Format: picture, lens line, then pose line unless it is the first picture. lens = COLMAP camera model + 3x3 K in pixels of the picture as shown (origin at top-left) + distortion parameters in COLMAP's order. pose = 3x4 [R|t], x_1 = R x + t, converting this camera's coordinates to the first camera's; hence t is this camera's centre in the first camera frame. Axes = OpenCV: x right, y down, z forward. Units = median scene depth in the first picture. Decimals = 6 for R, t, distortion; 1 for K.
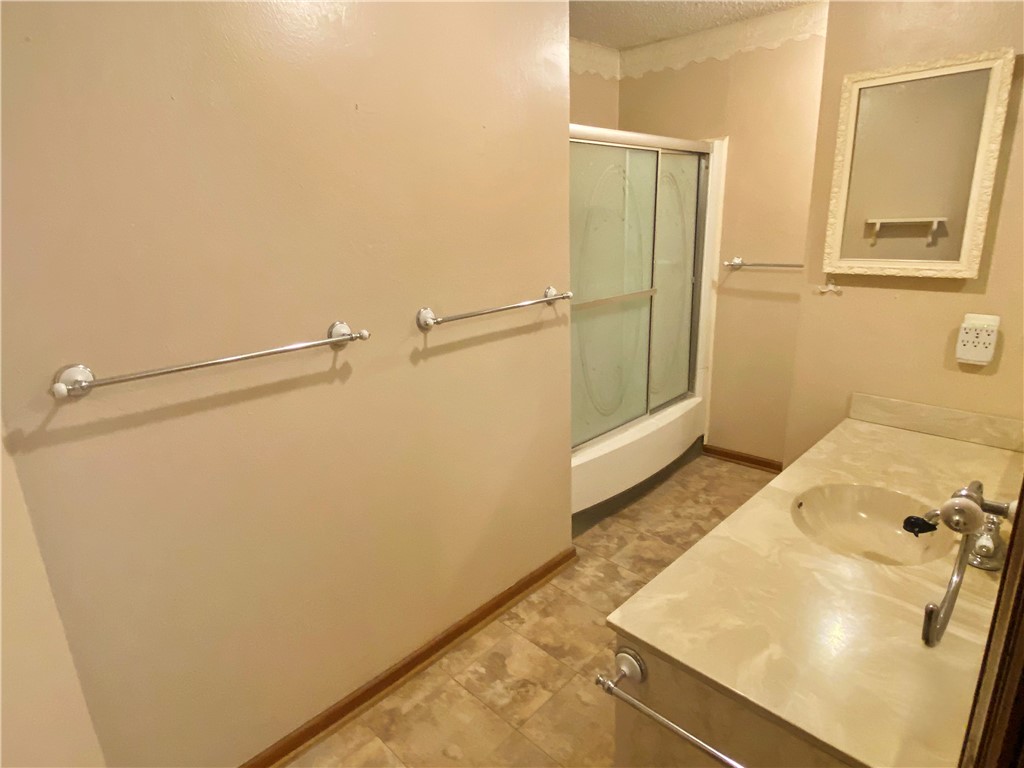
lens RADIAL K [[579.8, 0, 512.0], [0, 579.8, 384.0], [0, 0, 1]] dist [0.010078, -0.000801]
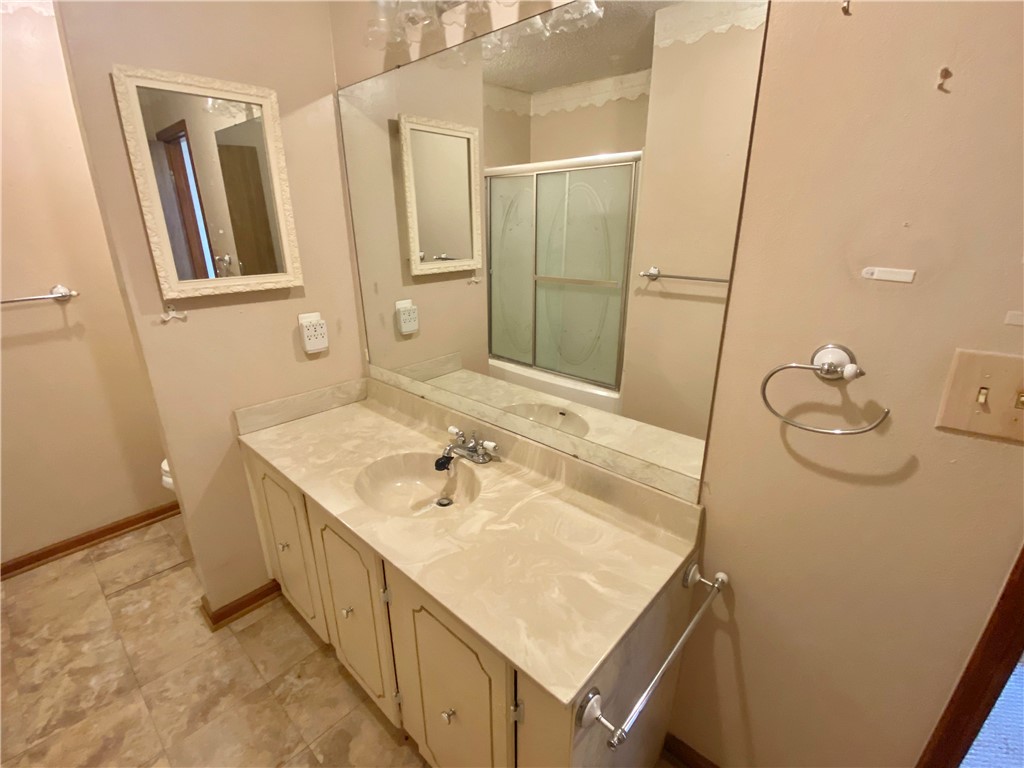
lens RADIAL K [[462.5, 0, 512.0], [0, 462.5, 384.0], [0, 0, 1]] dist [0.037561, -0.026125]
pose [[-0.032798, -0.304500, 0.951947, -0.203168], [0.281962, 0.910953, 0.301102, -0.148789], [-0.958865, 0.278289, 0.055980, 0.525856]]
